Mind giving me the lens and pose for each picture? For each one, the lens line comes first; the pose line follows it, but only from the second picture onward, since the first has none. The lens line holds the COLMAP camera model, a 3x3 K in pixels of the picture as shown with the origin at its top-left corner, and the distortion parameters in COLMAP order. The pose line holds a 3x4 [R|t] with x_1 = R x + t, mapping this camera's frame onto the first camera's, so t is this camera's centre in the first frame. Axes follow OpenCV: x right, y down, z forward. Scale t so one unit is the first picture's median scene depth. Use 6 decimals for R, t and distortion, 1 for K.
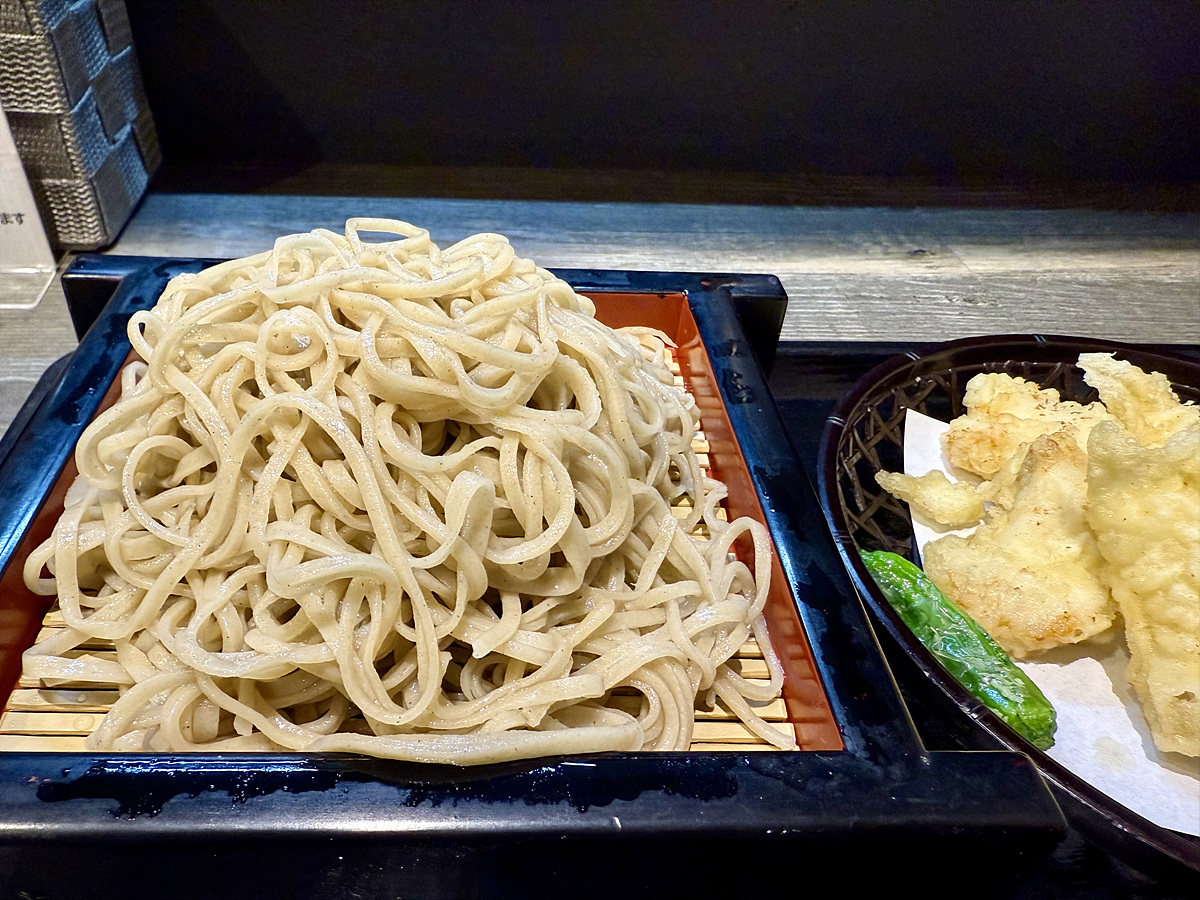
lens RADIAL K [[1050.3, 0, 600.0], [0, 1050.3, 450.0], [0, 0, 1]] dist [0.009954, -0.077942]
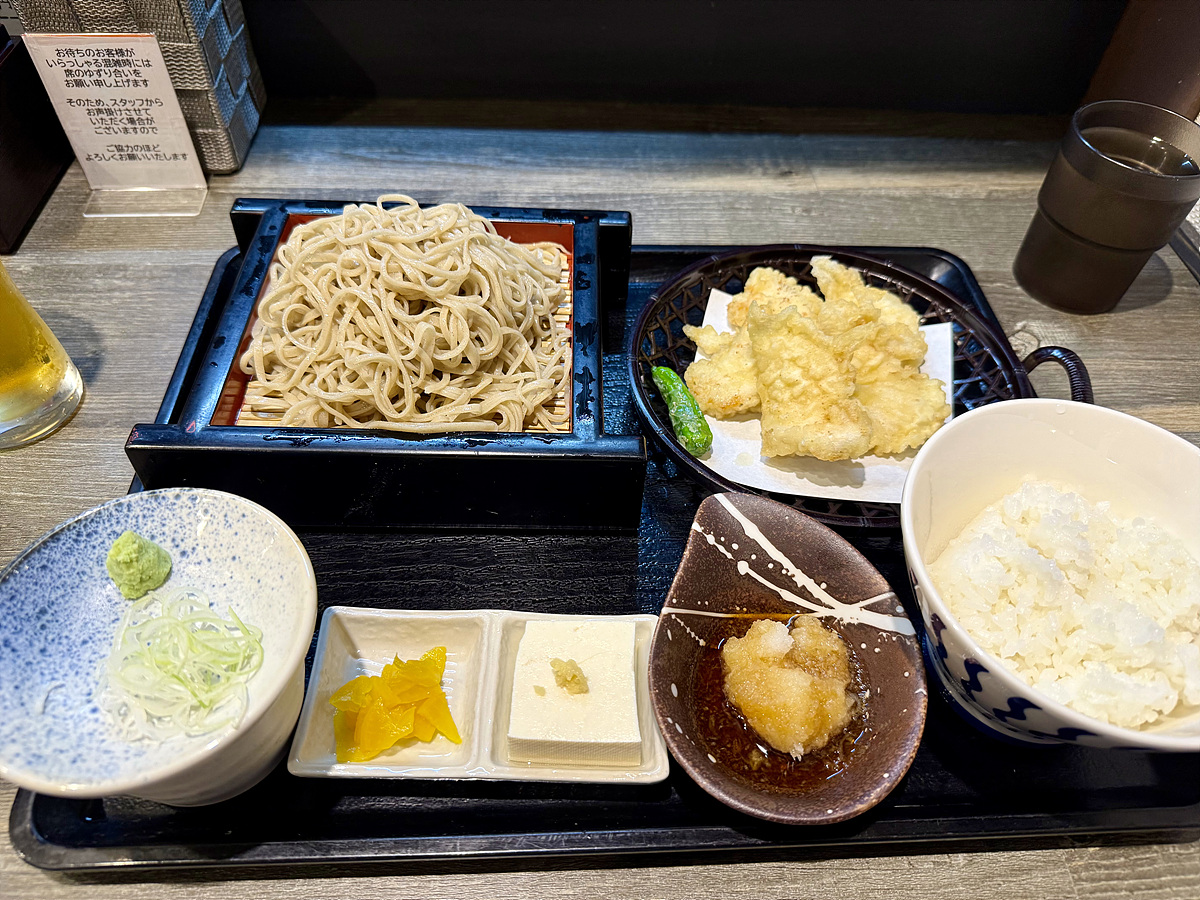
lens RADIAL K [[834.3, 0, 600.0], [0, 834.3, 450.0], [0, 0, 1]] dist [0.089641, -0.209121]
pose [[0.999686, 0.014731, -0.020264, 0.241963], [-0.011097, 0.985558, 0.168976, -0.014300], [0.022460, -0.168698, 0.985412, -0.719951]]
